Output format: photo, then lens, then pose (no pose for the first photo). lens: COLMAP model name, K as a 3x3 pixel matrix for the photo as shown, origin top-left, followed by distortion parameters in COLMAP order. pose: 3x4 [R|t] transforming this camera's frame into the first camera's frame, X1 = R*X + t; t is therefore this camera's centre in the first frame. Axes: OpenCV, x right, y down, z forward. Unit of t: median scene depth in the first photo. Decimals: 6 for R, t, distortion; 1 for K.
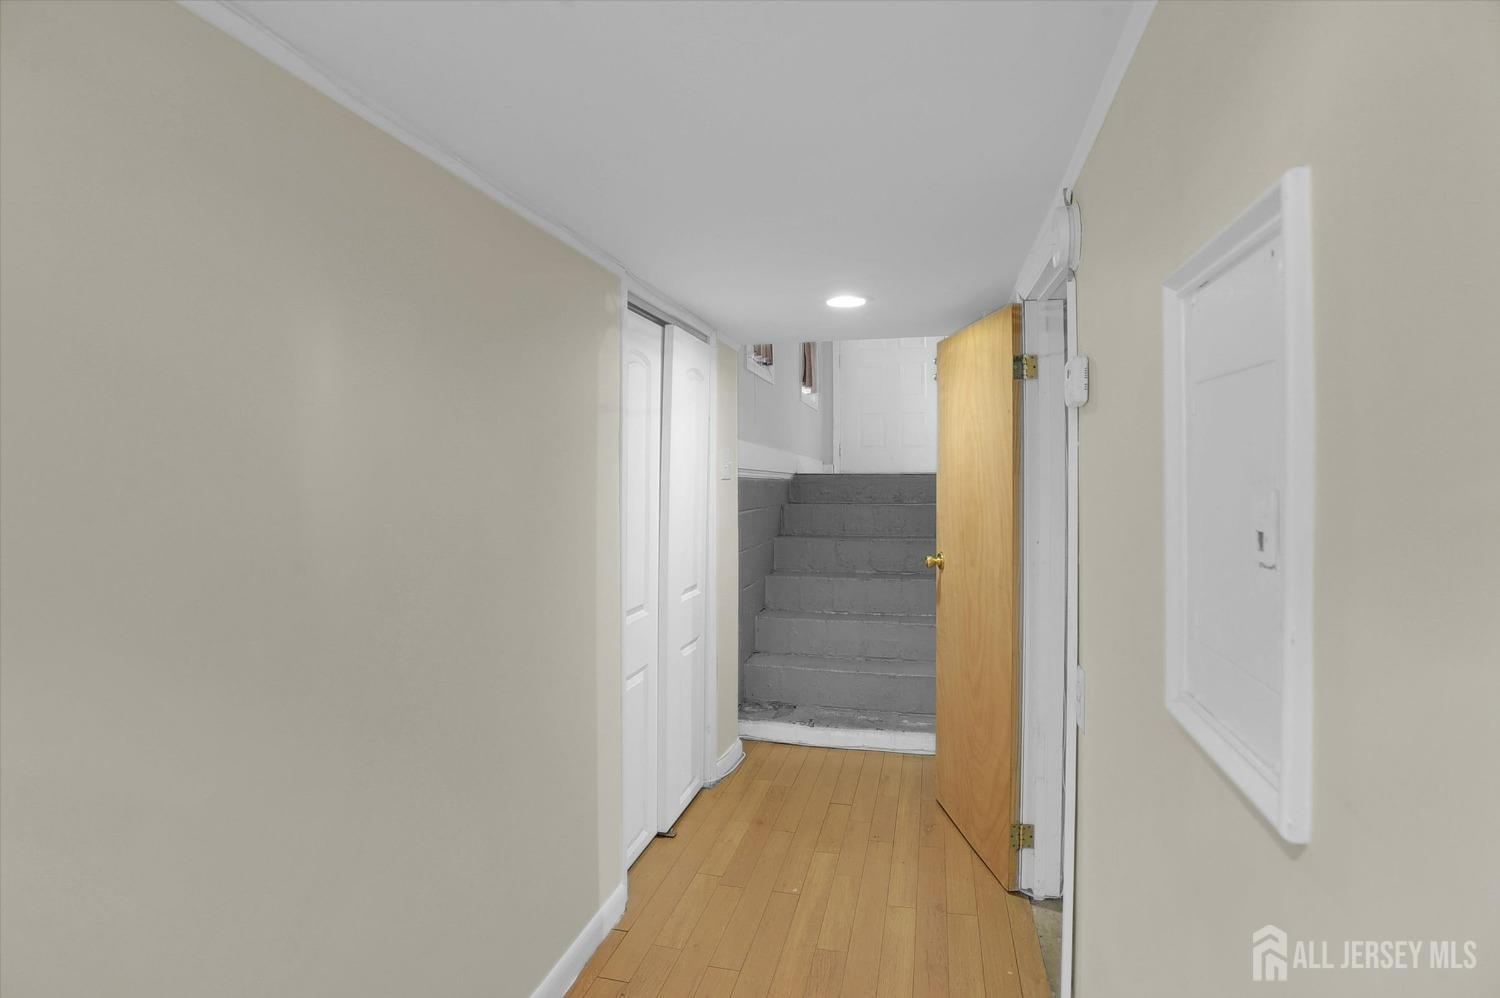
lens RADIAL K [[745.9, 0, 745.0], [0, 745.9, 451.1], [0, 0, 1]] dist [-0.028798, 0.000750]
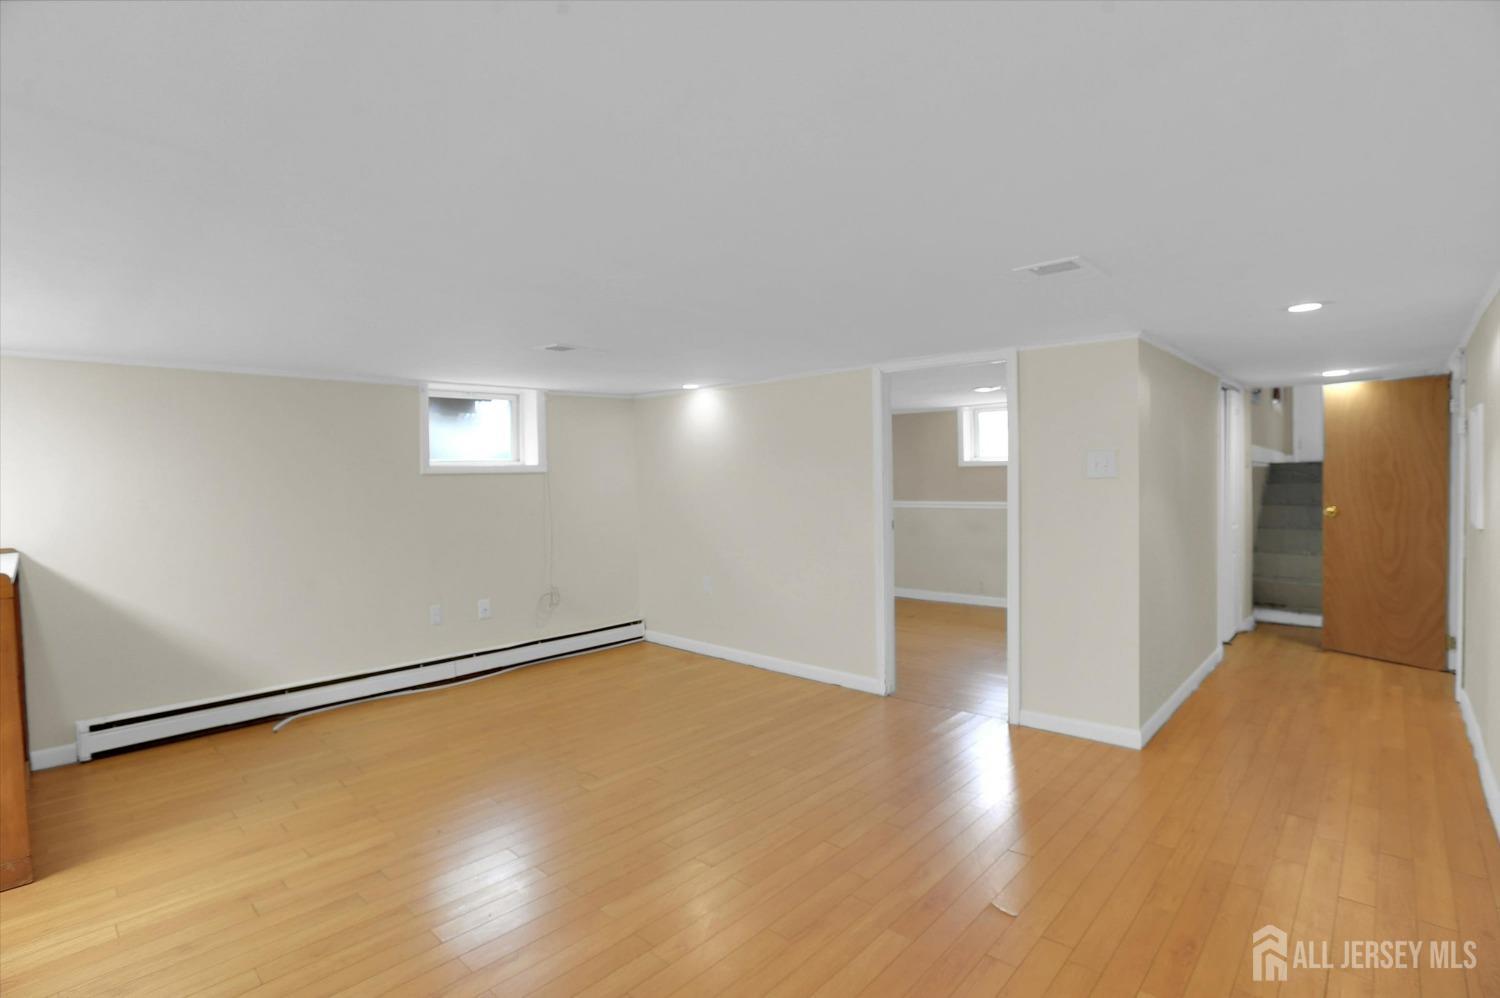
lens RADIAL K [[741.3, 0, 750.0], [0, 741.3, 499.0], [0, 0, 1]] dist [-0.025893, 0.000551]
pose [[0.892331, -0.012721, -0.451202, -0.298104], [0.043682, 0.997345, 0.058271, -0.040090], [0.449262, -0.071706, 0.890518, -1.103578]]
